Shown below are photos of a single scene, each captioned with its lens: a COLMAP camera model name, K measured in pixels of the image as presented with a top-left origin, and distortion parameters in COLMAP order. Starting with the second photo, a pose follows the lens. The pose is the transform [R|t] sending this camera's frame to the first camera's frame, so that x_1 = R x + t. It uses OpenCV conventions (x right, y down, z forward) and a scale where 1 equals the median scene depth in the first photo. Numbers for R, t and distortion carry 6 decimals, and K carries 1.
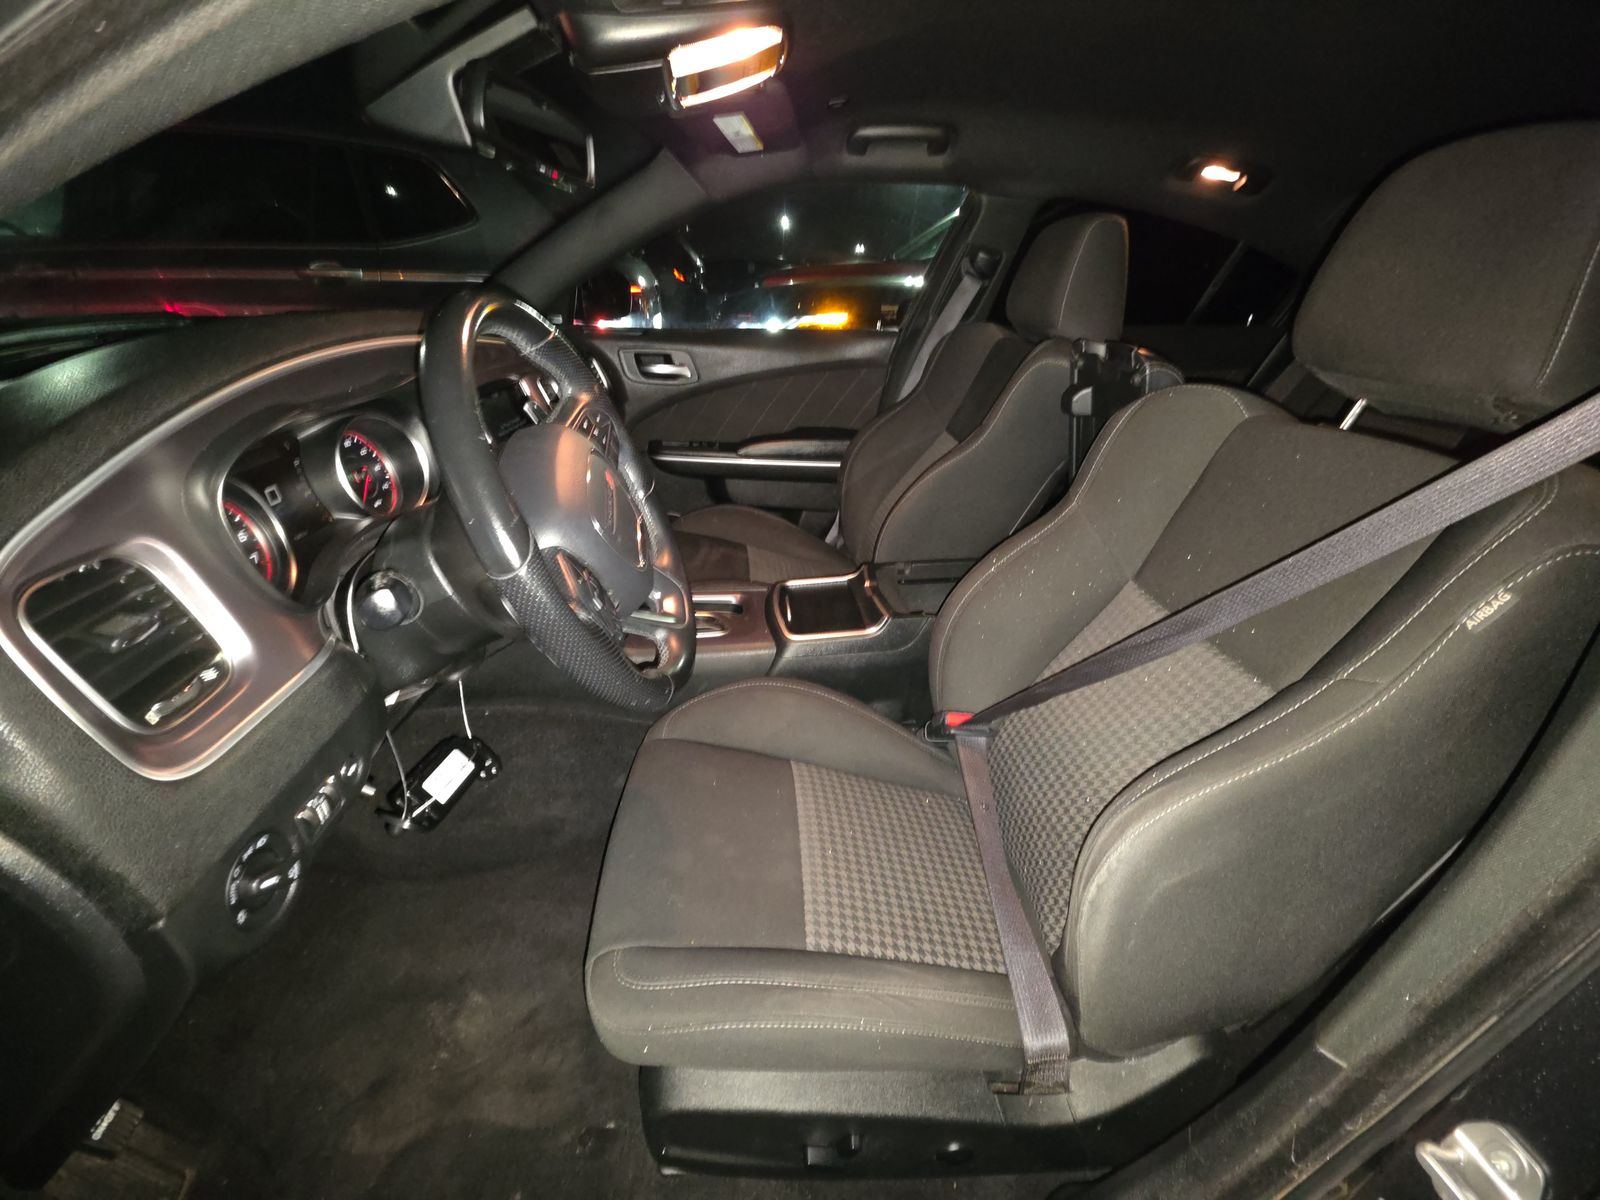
lens RADIAL K [[623.9, 0, 797.1], [0, 623.9, 596.4], [0, 0, 1]] dist [0.010724, -0.008971]
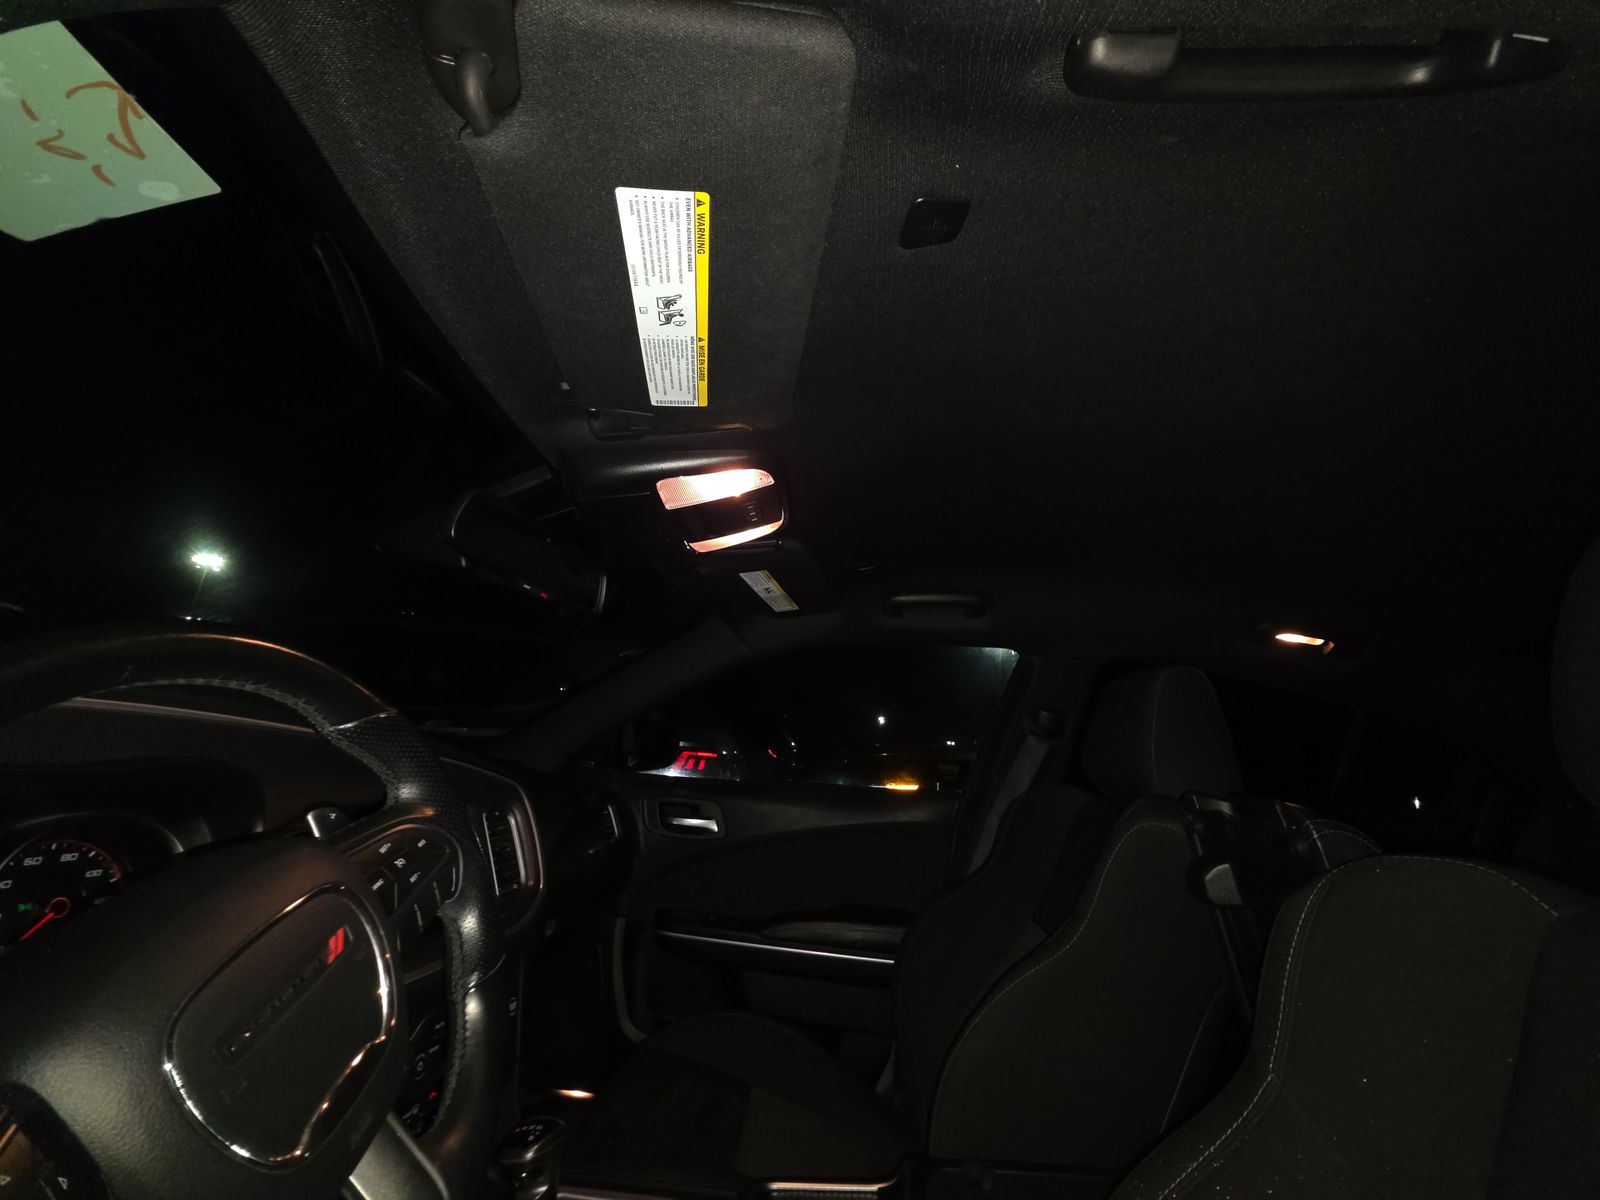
lens RADIAL K [[623.9, 0, 797.1], [0, 623.9, 596.4], [0, 0, 1]] dist [0.010724, -0.008971]
pose [[0.988216, -0.004101, -0.153012, 0.094184], [-0.099523, 0.742285, -0.662652, -0.042202], [0.116296, 0.670072, 0.733130, 0.211284]]
